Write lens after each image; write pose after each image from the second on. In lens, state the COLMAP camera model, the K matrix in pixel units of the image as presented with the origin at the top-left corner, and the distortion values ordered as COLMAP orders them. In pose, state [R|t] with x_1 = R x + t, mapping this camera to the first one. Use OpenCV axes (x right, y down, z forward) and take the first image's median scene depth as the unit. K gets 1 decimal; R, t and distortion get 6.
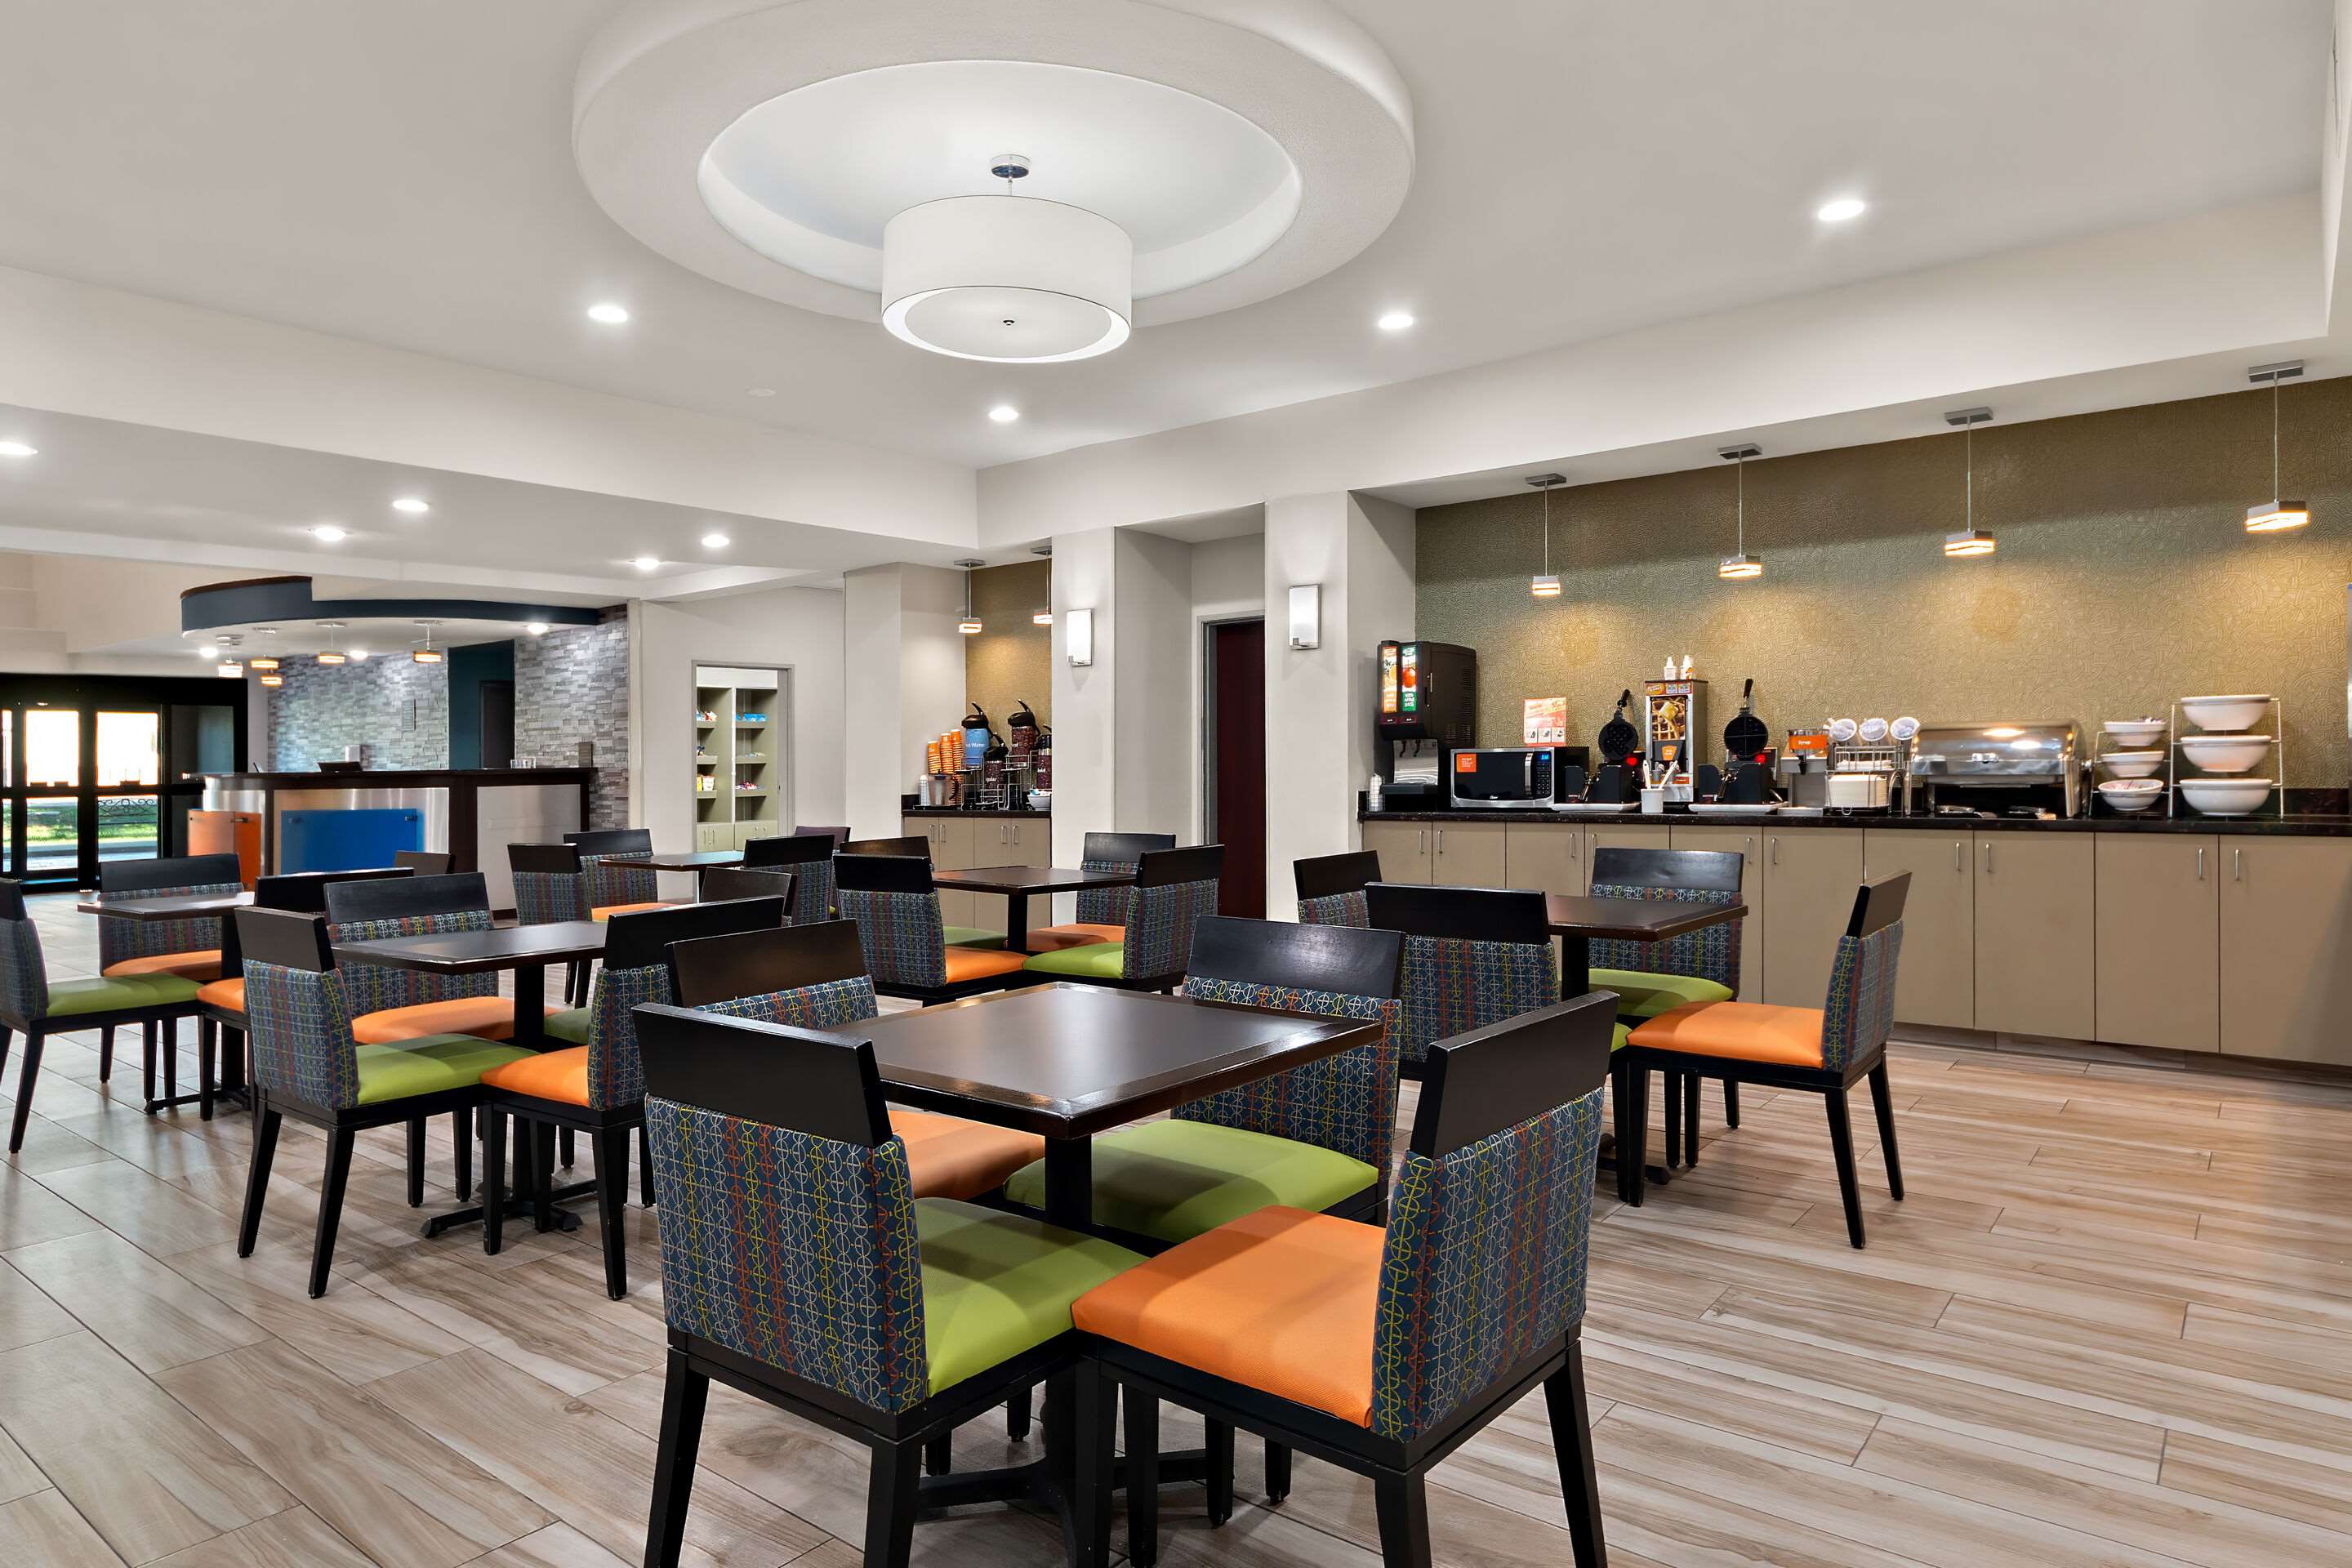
lens RADIAL K [[1387.9, 0, 1176.1], [0, 1387.9, 769.6], [0, 0, 1]] dist [-0.000617, -0.000028]
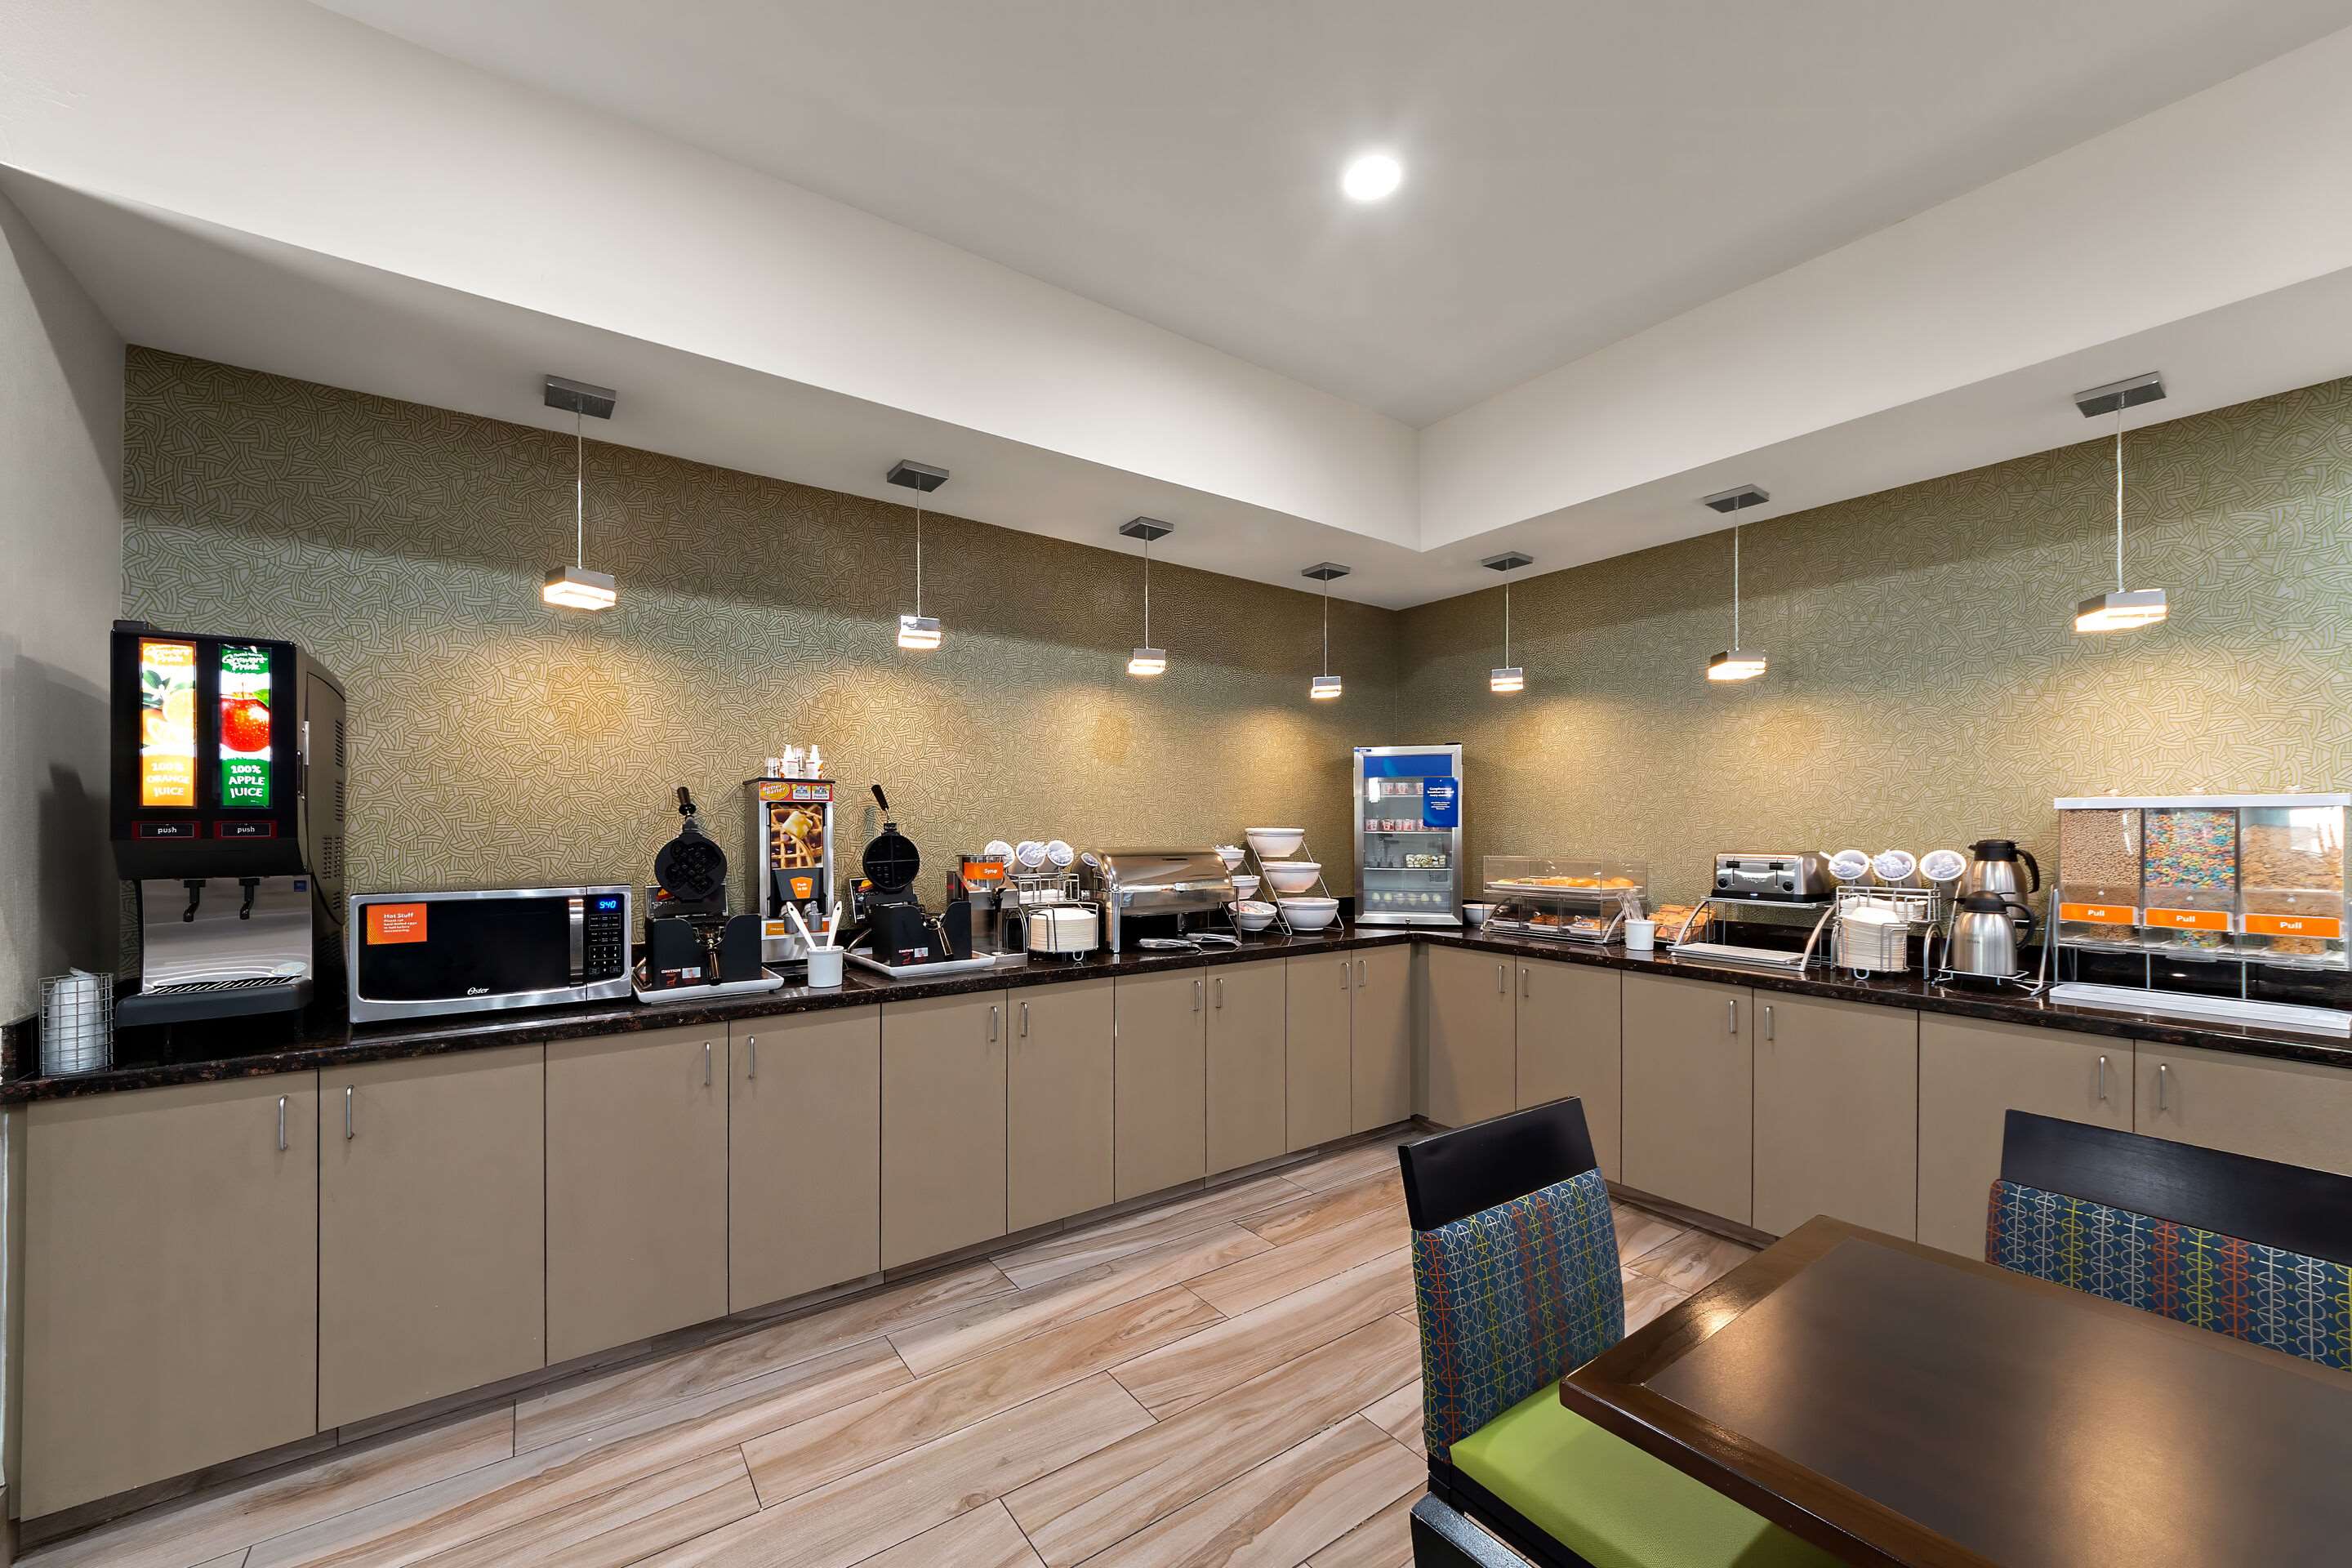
lens RADIAL K [[896.4, 0, 1163.8], [0, 896.4, 826.2], [0, 0, 1]] dist [0.003528, 0.000378]
pose [[0.253995, 0.015126, 0.967087, -0.017878], [0.001806, 0.999869, -0.016113, -0.032264], [-0.967204, 0.005839, 0.253934, 0.673906]]
